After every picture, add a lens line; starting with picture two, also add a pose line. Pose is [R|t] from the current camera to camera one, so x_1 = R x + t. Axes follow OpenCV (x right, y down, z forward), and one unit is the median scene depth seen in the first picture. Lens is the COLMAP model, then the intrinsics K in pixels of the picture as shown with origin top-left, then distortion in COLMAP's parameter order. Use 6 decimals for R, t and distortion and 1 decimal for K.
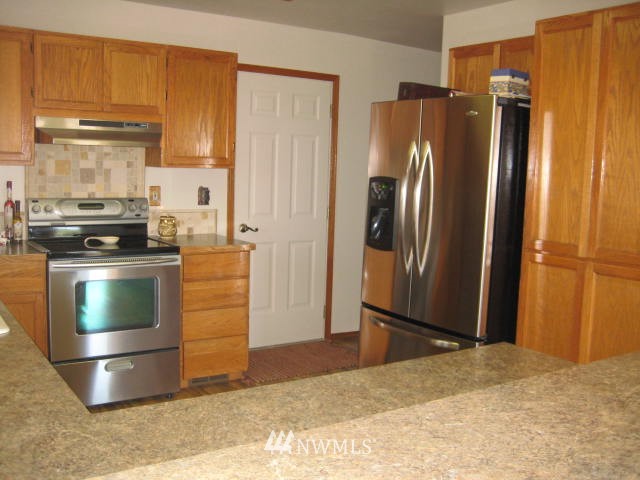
lens RADIAL K [[670.1, 0, 320.0], [0, 670.1, 240.0], [0, 0, 1]] dist [-0.142898, 0.150989]
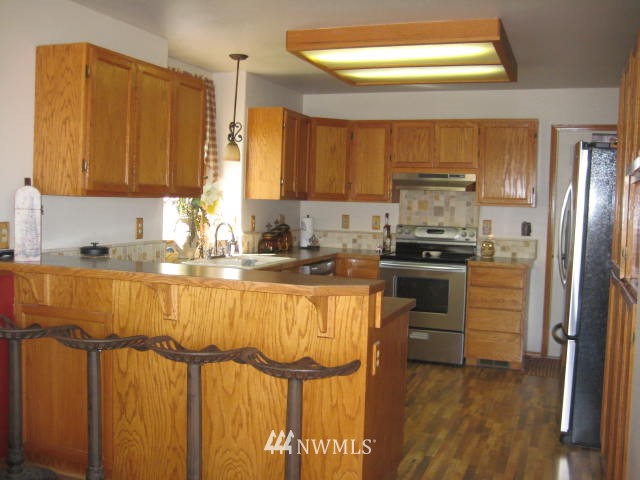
lens RADIAL K [[670.1, 0, 320.0], [0, 670.1, 240.0], [0, 0, 1]] dist [-0.142898, 0.150989]
pose [[0.580241, 0.033989, -0.813735, 0.714348], [-0.102420, 0.994242, -0.031502, 0.041212], [0.807979, 0.101622, 0.580382, -0.076309]]
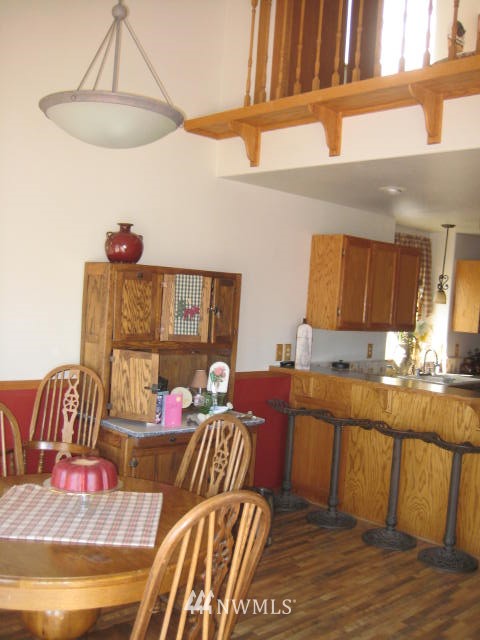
lens RADIAL K [[670.1, 0, 240.0], [0, 670.1, 320.0], [0, 0, 1]] dist [-0.142898, 0.150989]
pose [[0.165590, 0.013086, -0.986108, 1.239124], [-0.171691, 0.985025, -0.015759, 0.020875], [0.971135, 0.171915, 0.165357, -0.289353]]
